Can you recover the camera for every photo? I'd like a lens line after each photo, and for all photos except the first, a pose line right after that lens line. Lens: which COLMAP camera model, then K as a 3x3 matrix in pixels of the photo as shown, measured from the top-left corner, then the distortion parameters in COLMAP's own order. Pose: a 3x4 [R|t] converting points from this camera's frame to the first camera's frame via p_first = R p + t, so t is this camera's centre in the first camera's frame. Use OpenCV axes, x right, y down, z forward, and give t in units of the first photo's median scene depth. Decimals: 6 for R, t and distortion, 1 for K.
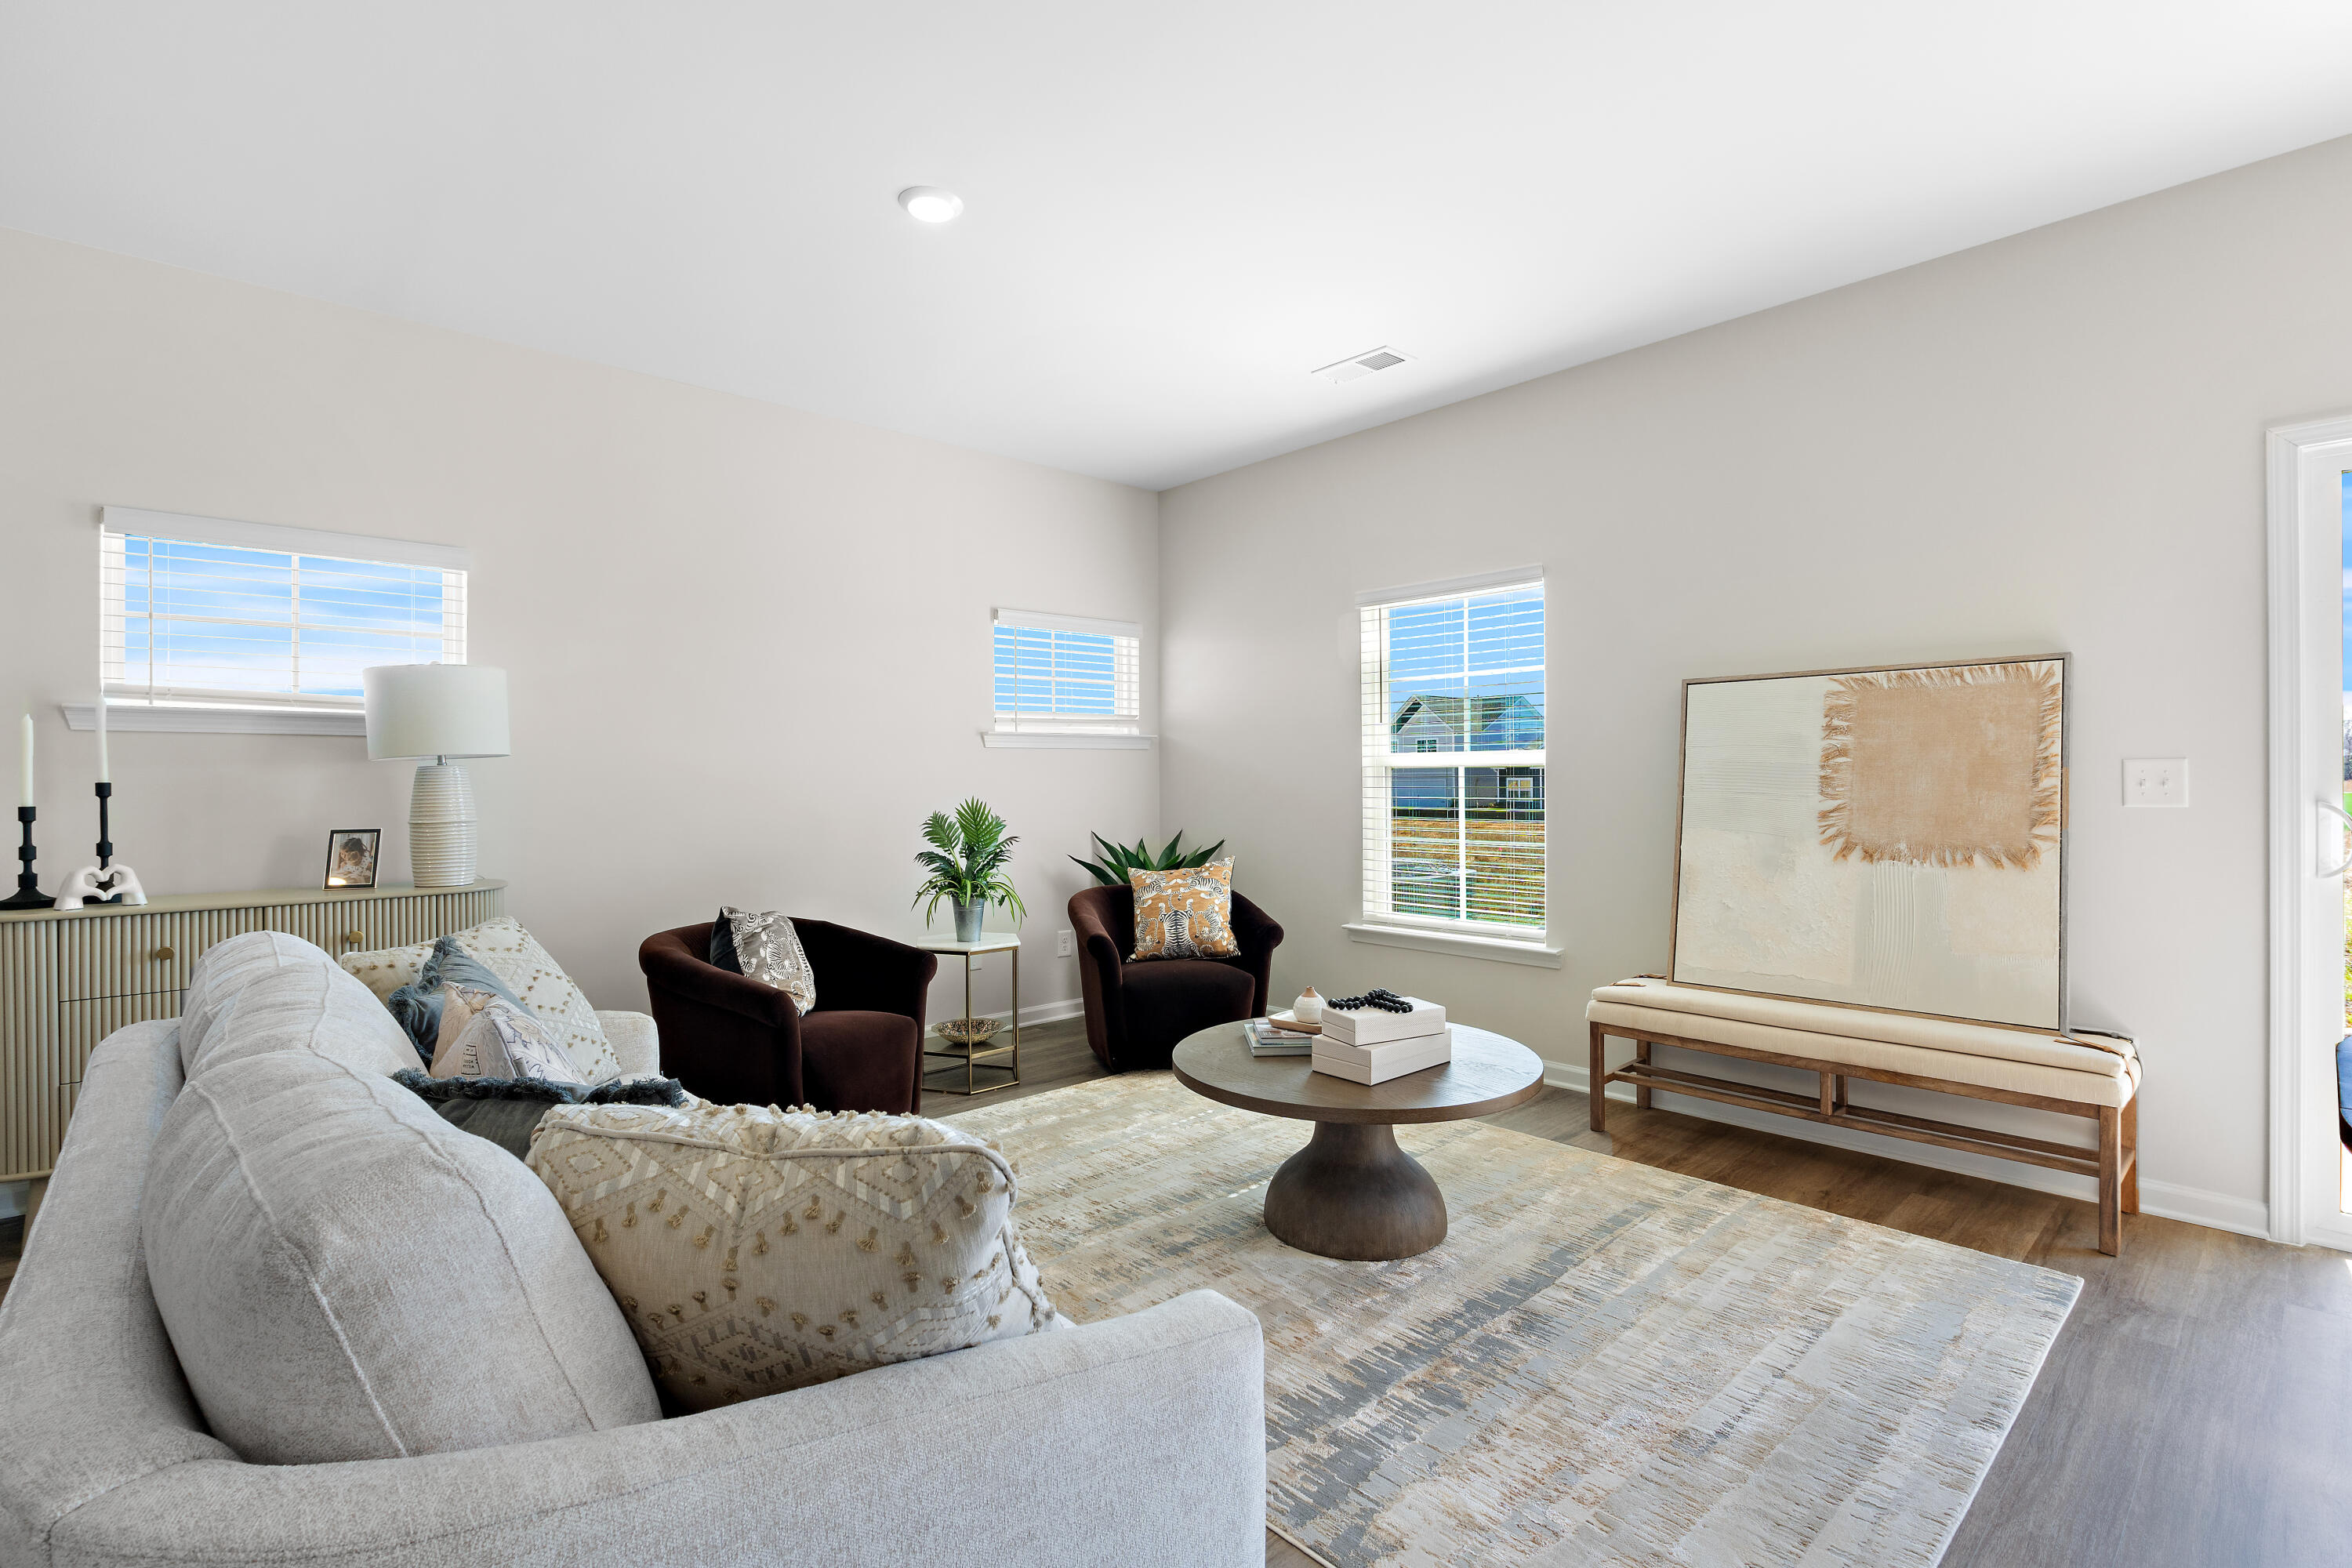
lens RADIAL K [[1086.0, 0, 1168.9], [0, 1086.0, 773.8], [0, 0, 1]] dist [-0.005810, -0.001038]
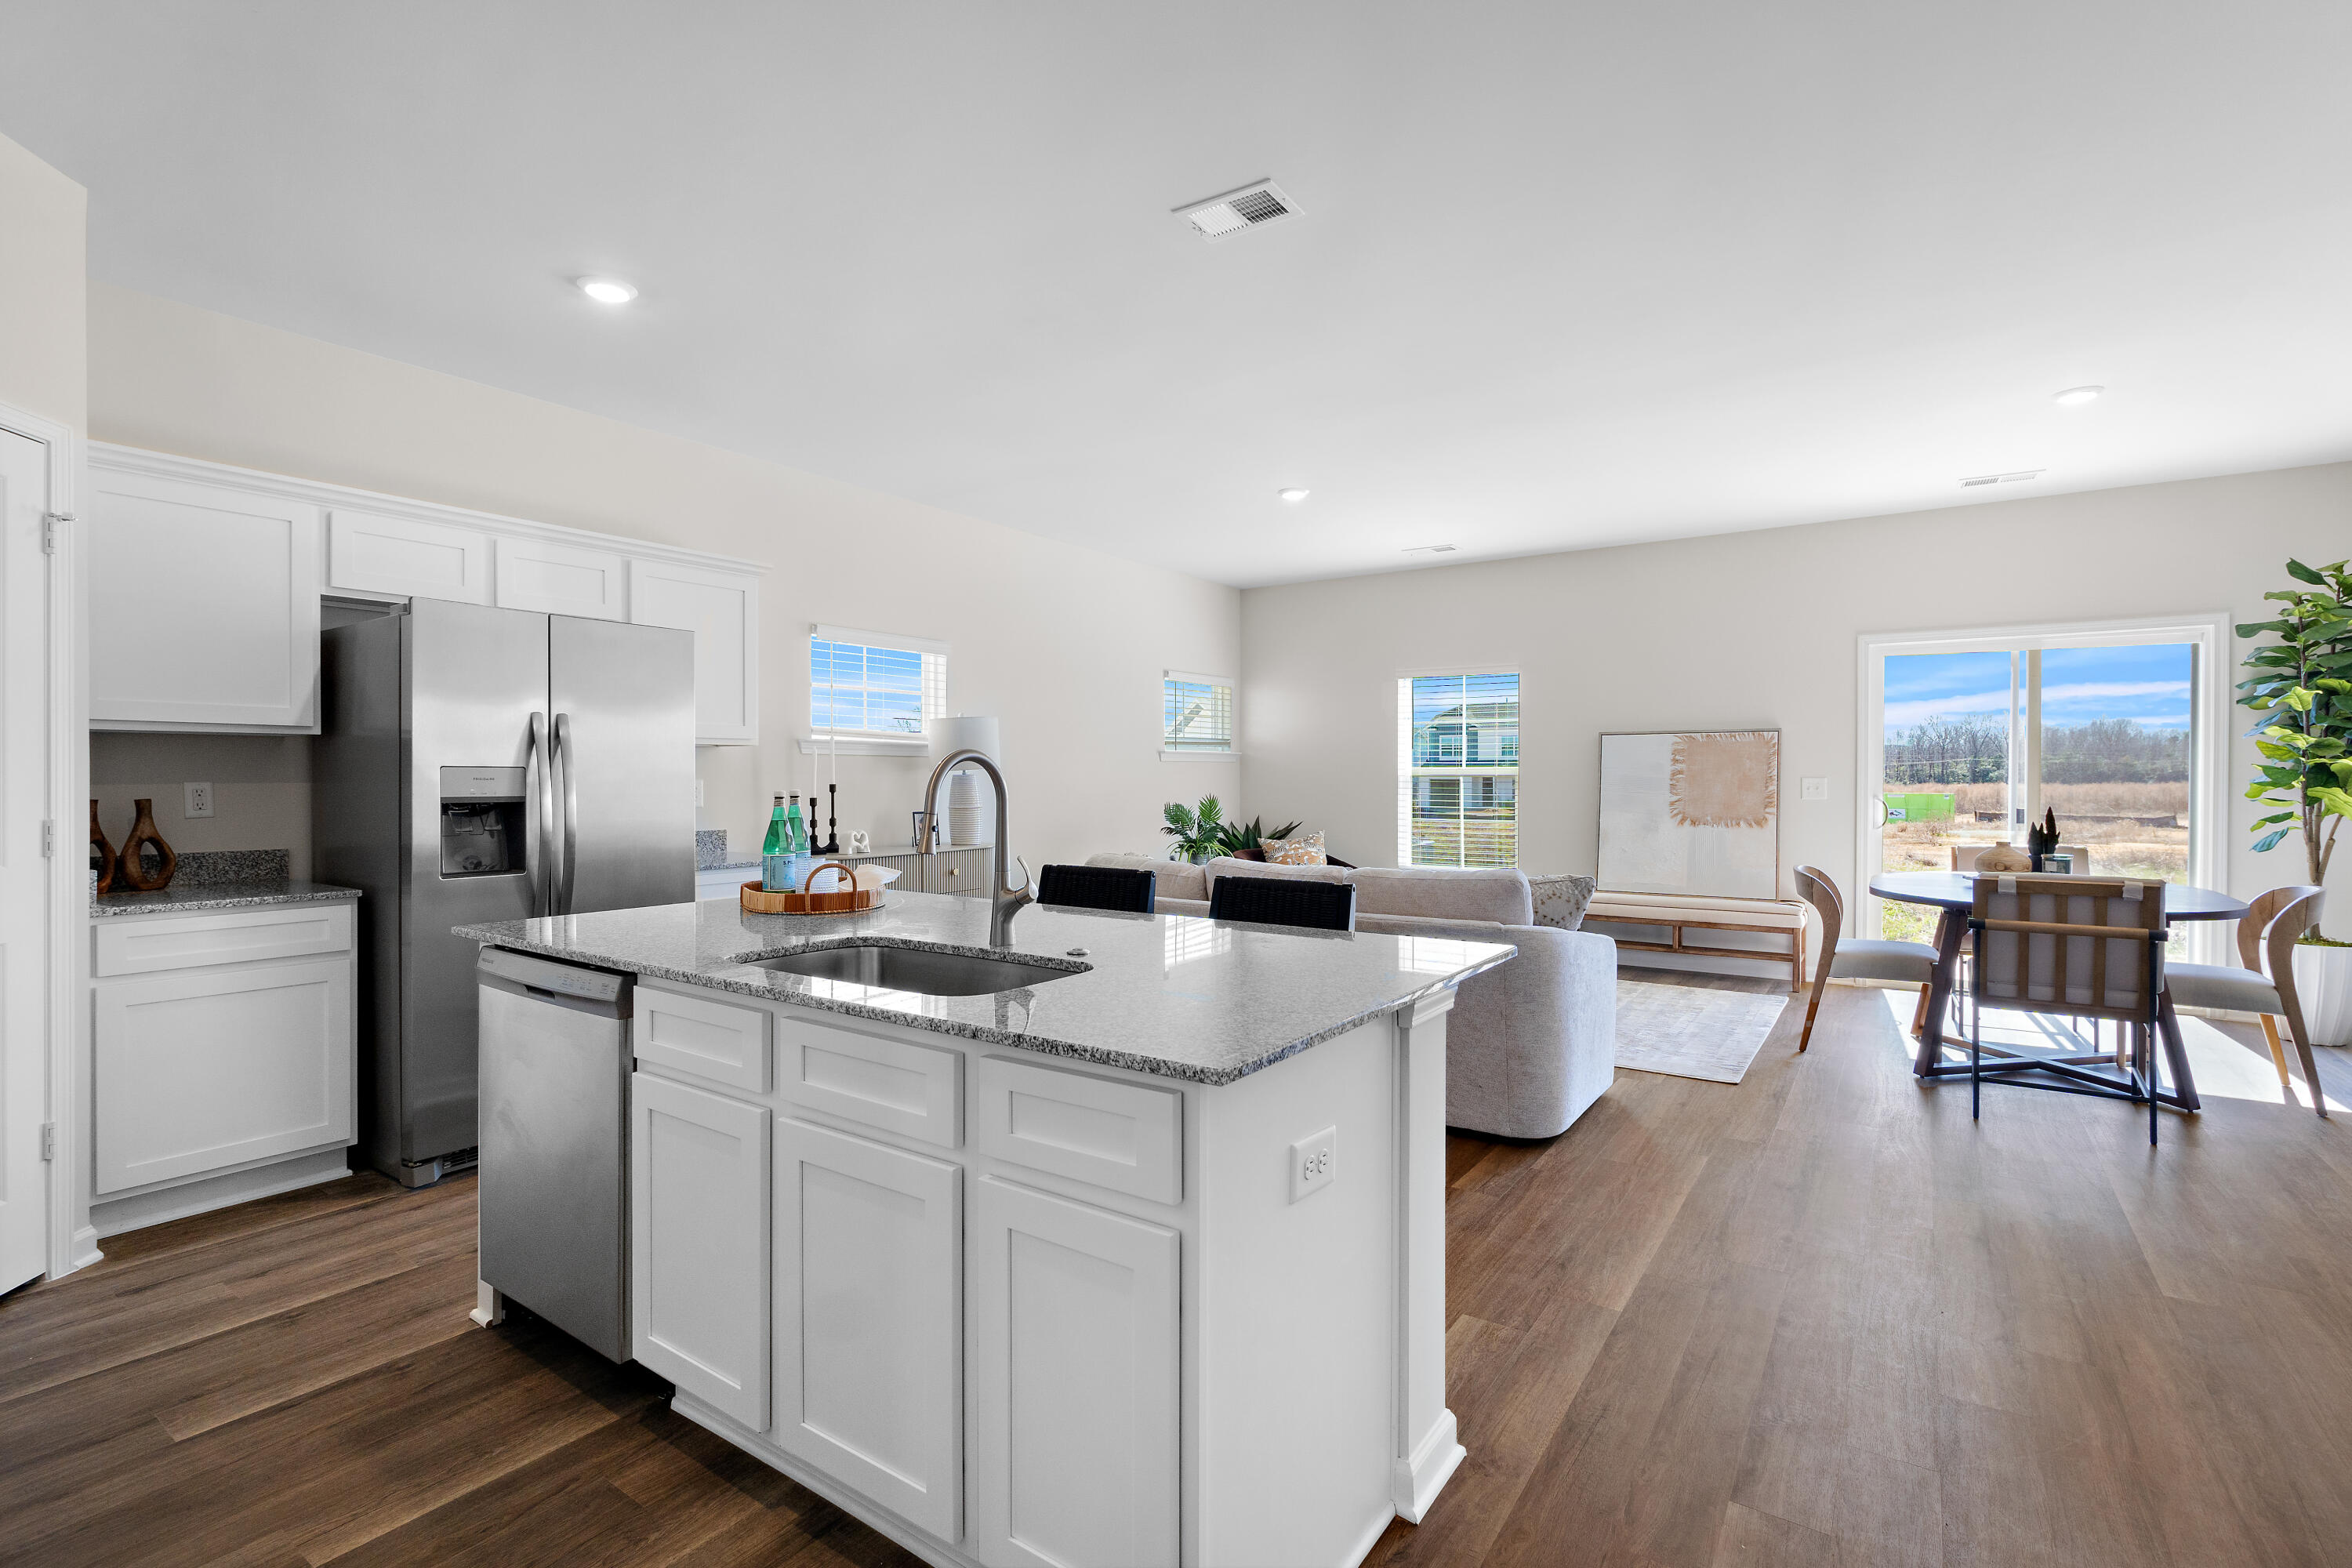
lens RADIAL K [[1076.8, 0, 1173.0], [0, 1076.8, 776.8], [0, 0, 1]] dist [-0.008178, 0.000434]
pose [[0.975591, 0.005470, 0.219526, -0.828221], [-0.006853, 0.999961, 0.005539, -0.018092], [-0.219487, -0.006908, 0.975591, -0.835586]]
